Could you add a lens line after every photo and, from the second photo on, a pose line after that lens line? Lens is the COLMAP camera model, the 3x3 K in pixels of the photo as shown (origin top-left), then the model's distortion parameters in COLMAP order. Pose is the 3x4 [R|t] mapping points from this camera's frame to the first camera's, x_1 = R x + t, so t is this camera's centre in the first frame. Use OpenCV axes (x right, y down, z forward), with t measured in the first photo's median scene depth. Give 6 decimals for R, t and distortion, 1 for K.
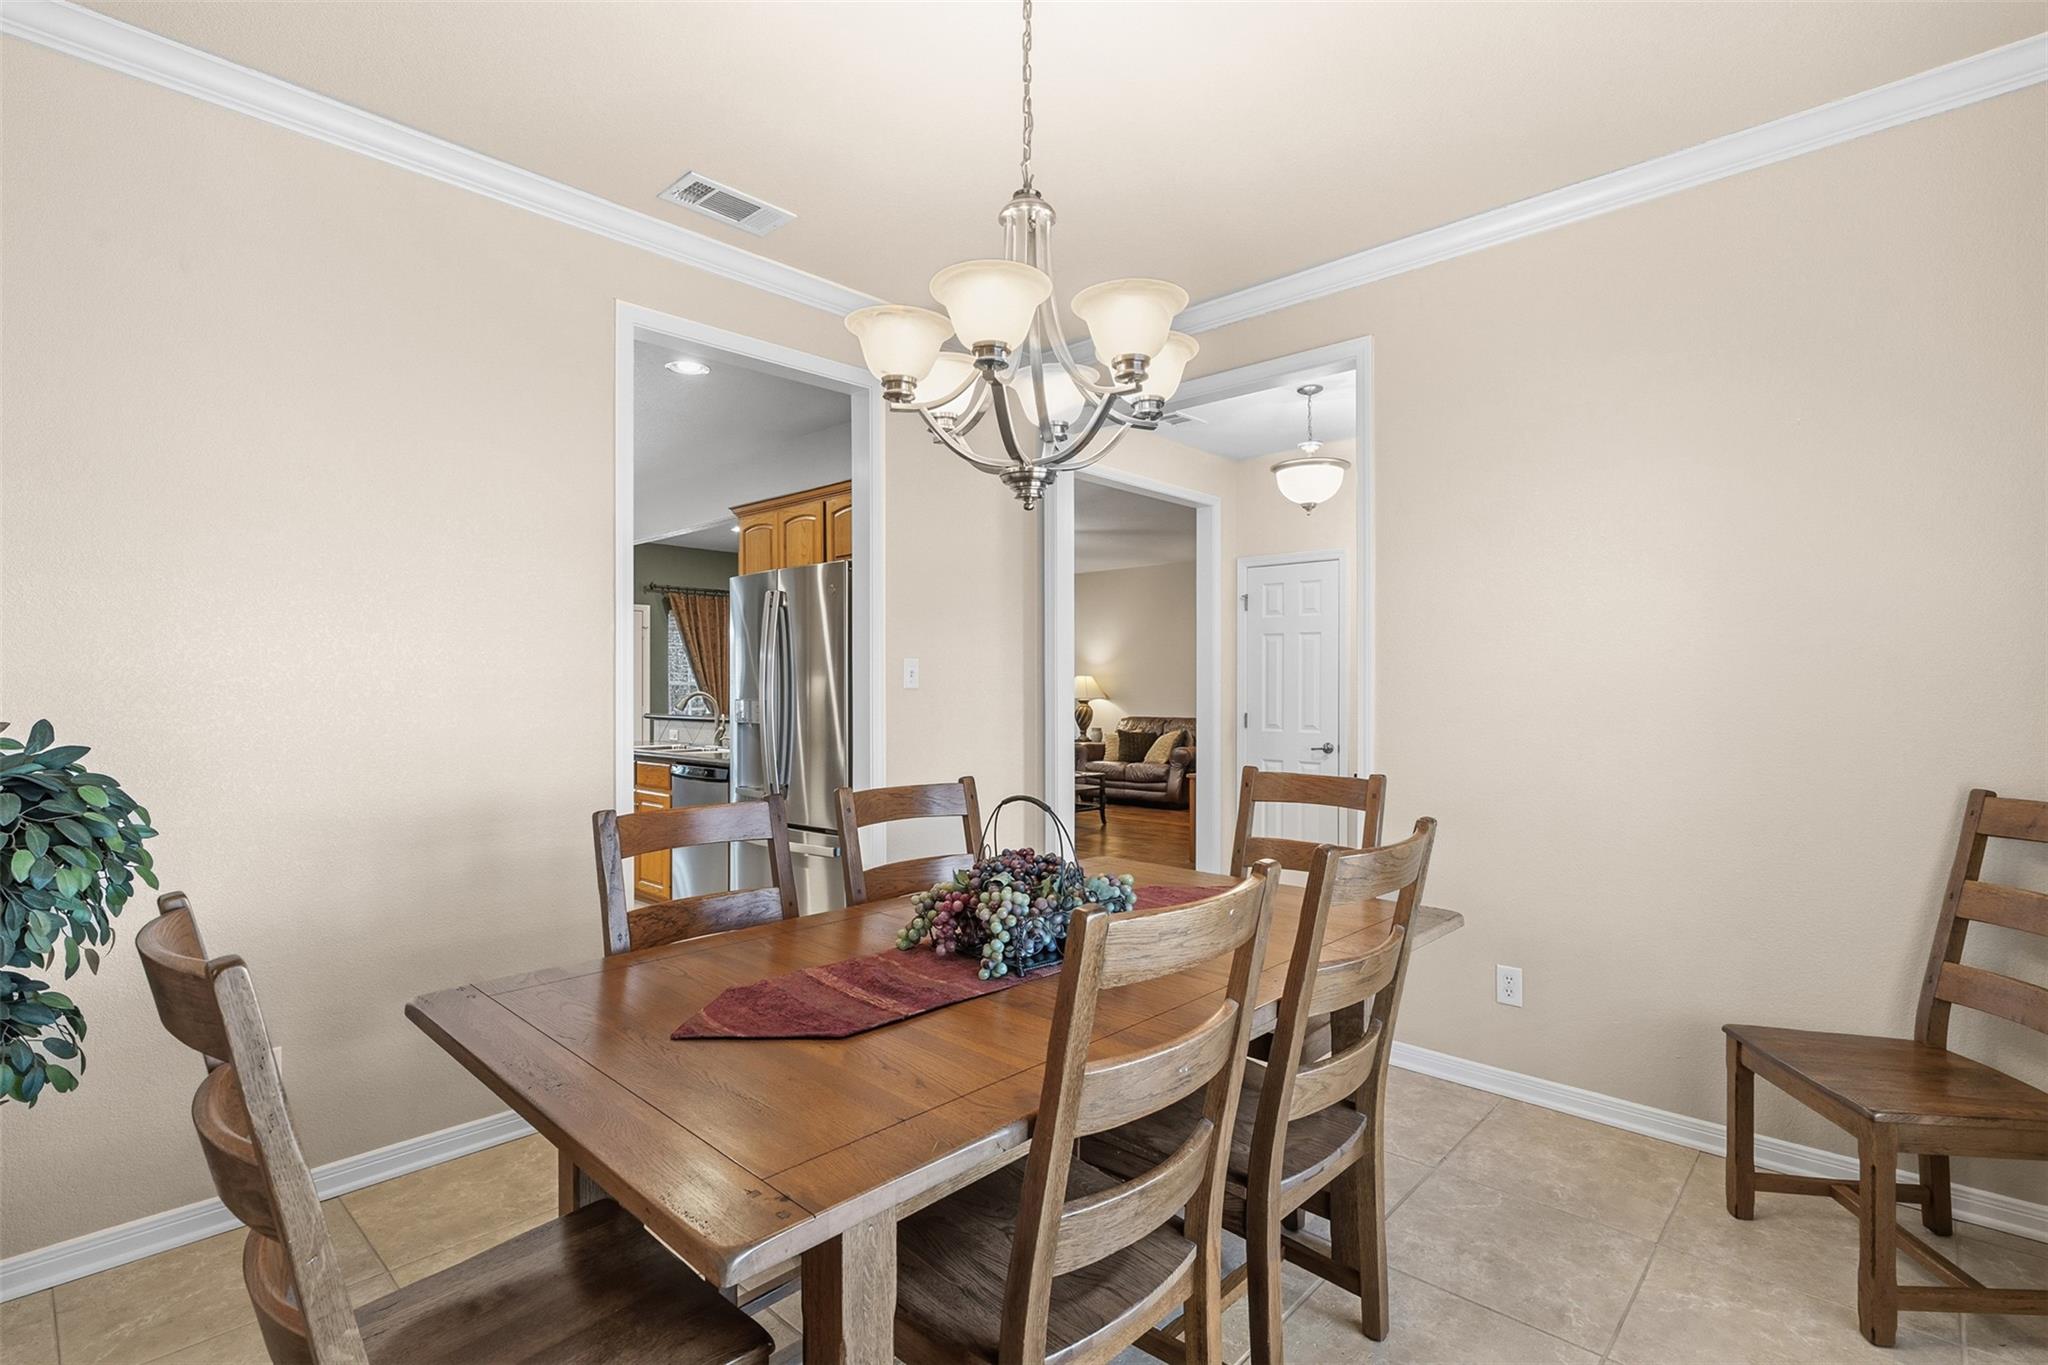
lens RADIAL K [[965.3, 0, 1015.5], [0, 965.3, 684.9], [0, 0, 1]] dist [-0.000197, -0.000004]
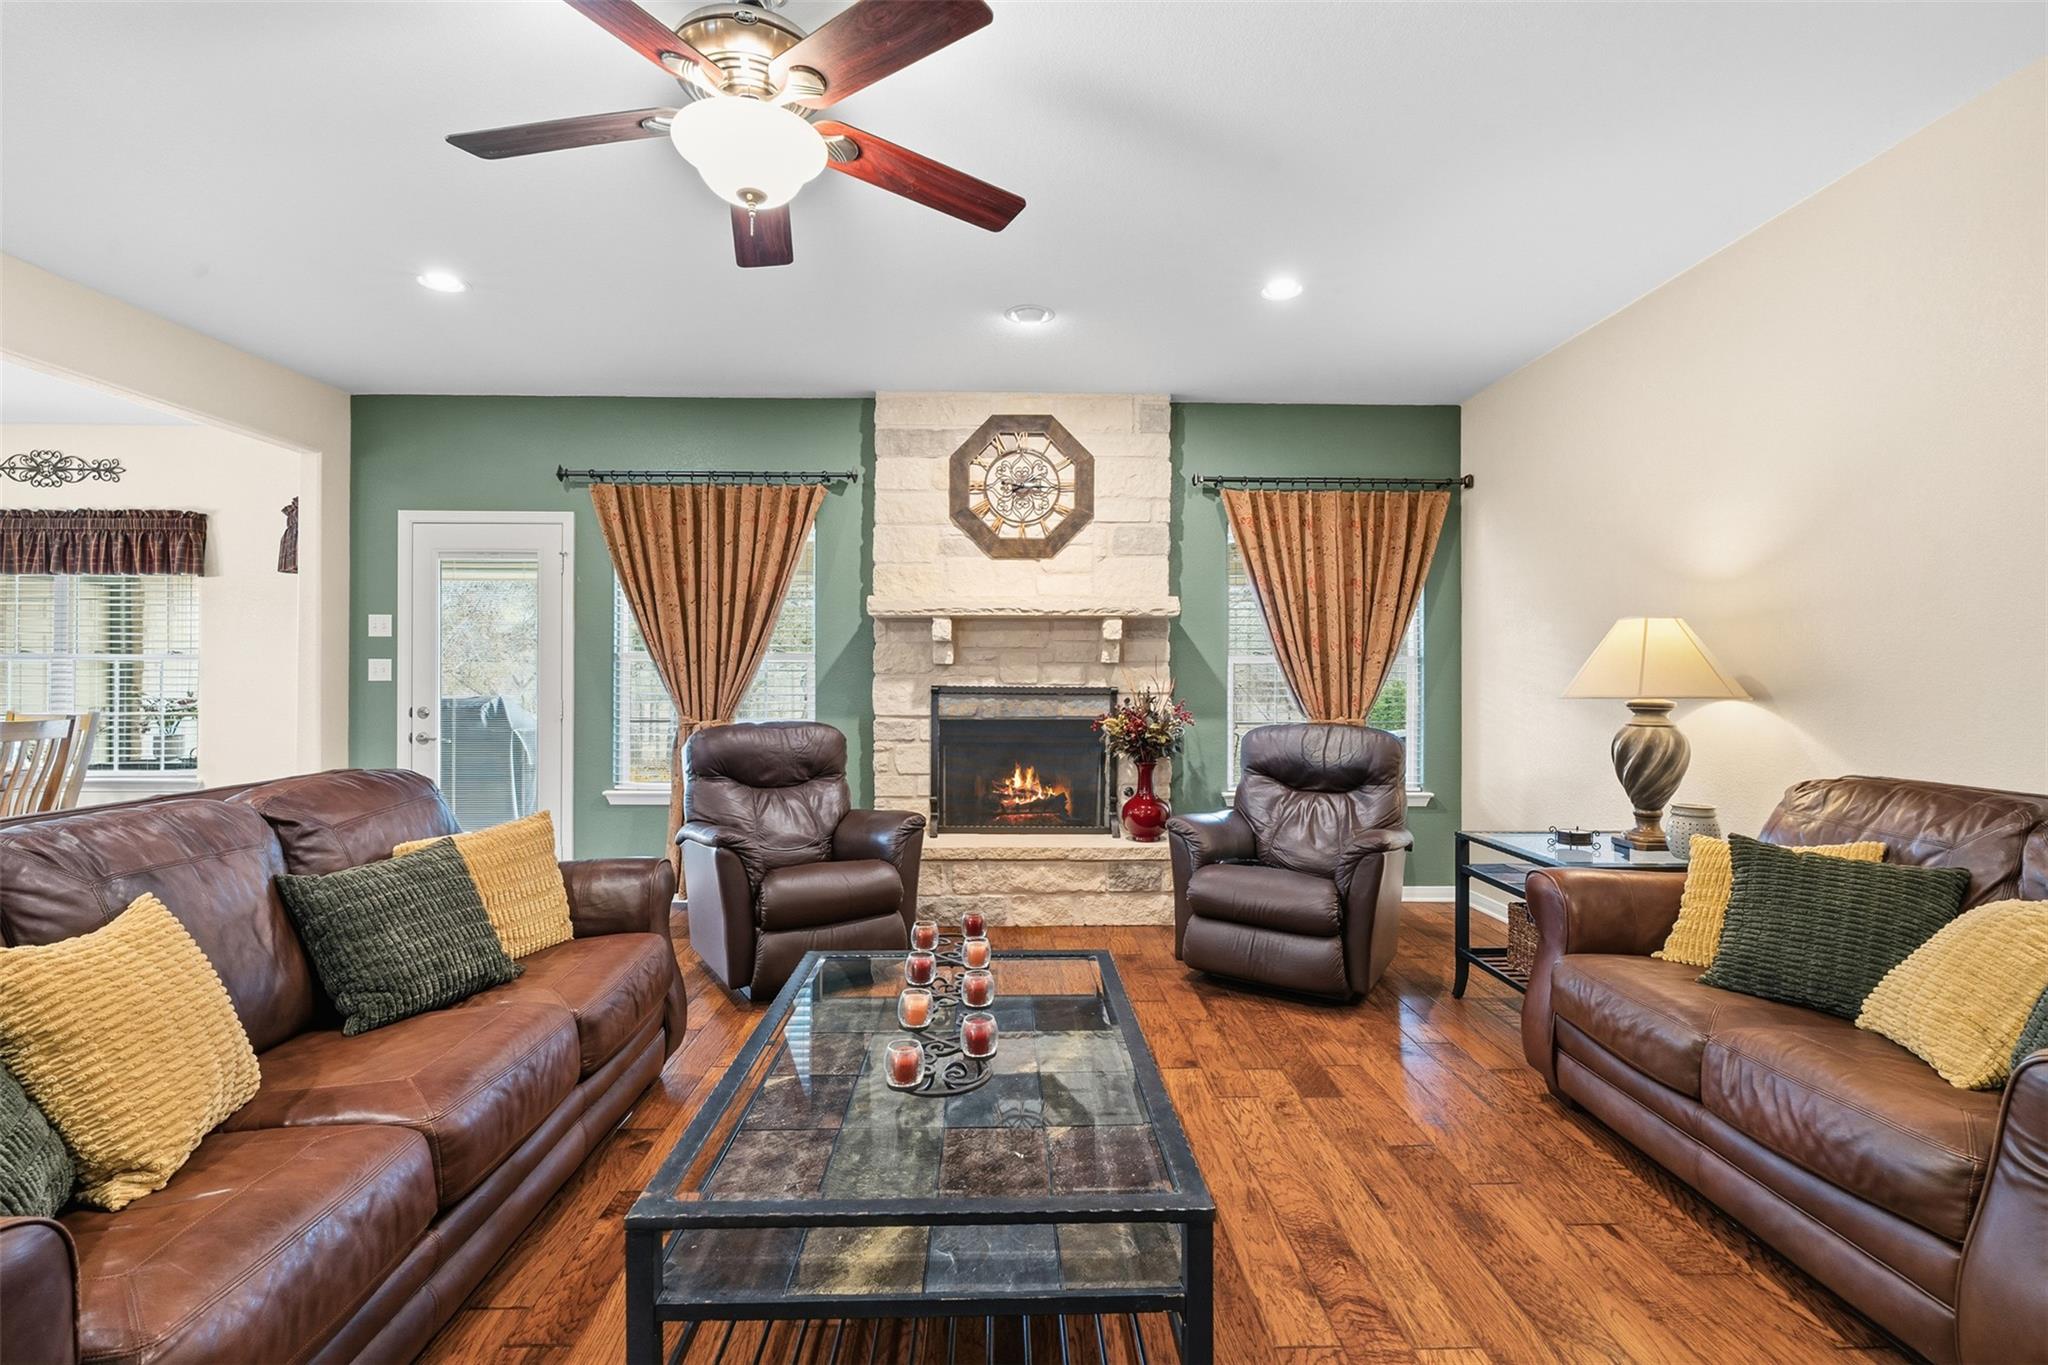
lens RADIAL K [[923.4, 0, 1019.0], [0, 923.4, 682.8], [0, 0, 1]] dist [-0.003320, 0.000854]
pose [[0.698787, 0.000626, -0.715329, 0.153123], [-0.003658, 0.999990, -0.002699, 0.012713], [0.715320, 0.004502, 0.698782, 0.774422]]
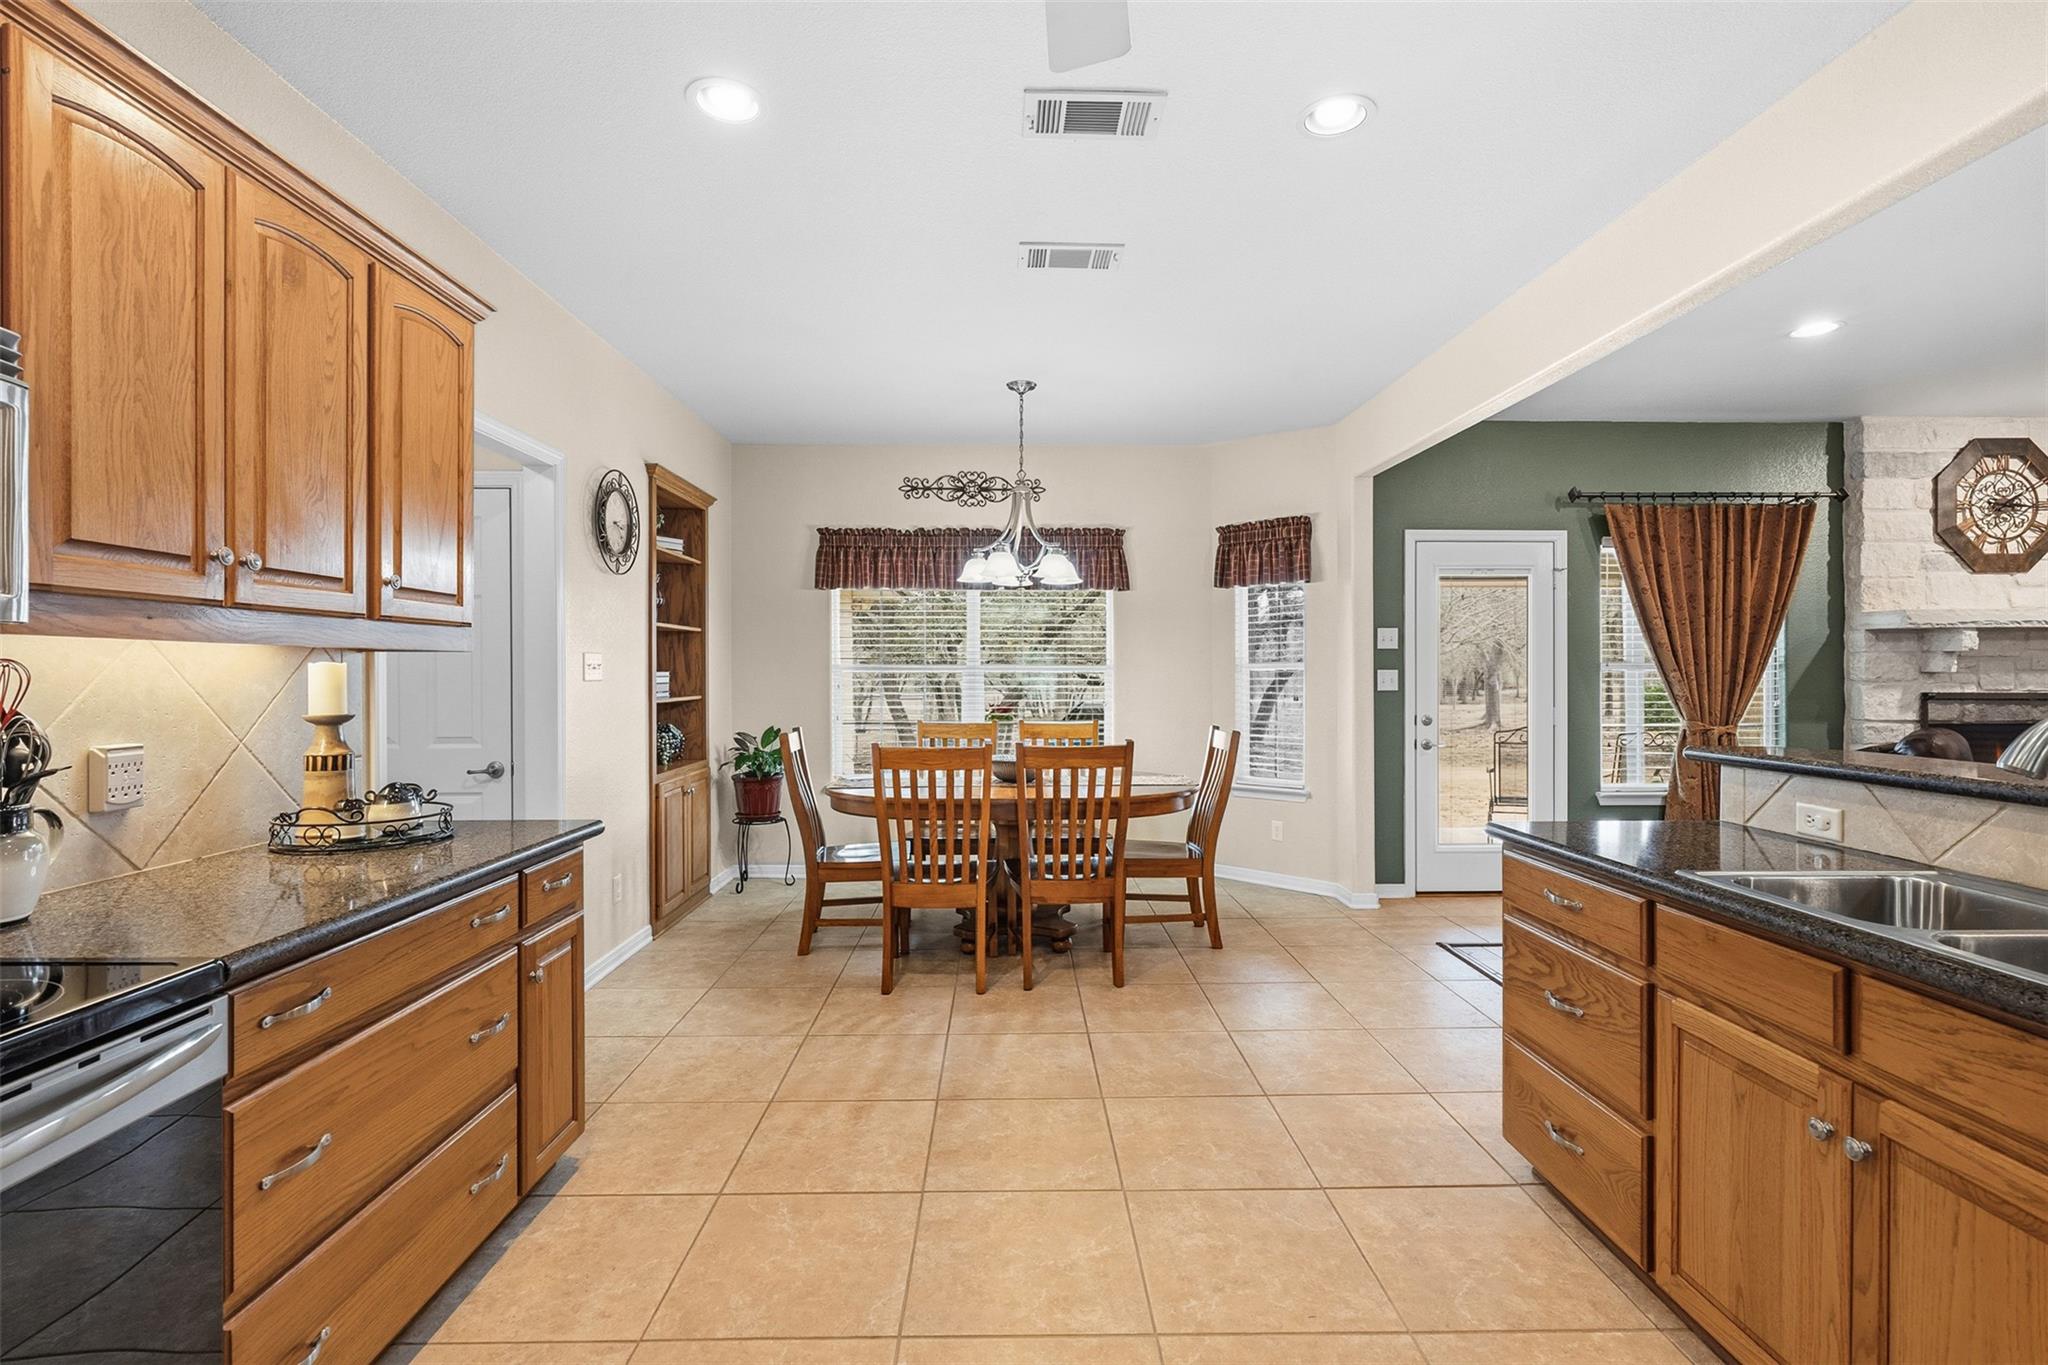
lens RADIAL K [[923.4, 0, 1016.8], [0, 923.4, 675.3], [0, 0, 1]] dist [-0.003320, 0.000854]
pose [[0.699241, -0.000302, -0.714886, -0.204477], [0.001482, 0.999998, 0.001027, 0.002441], [0.714884, -0.001778, 0.699240, 0.364100]]
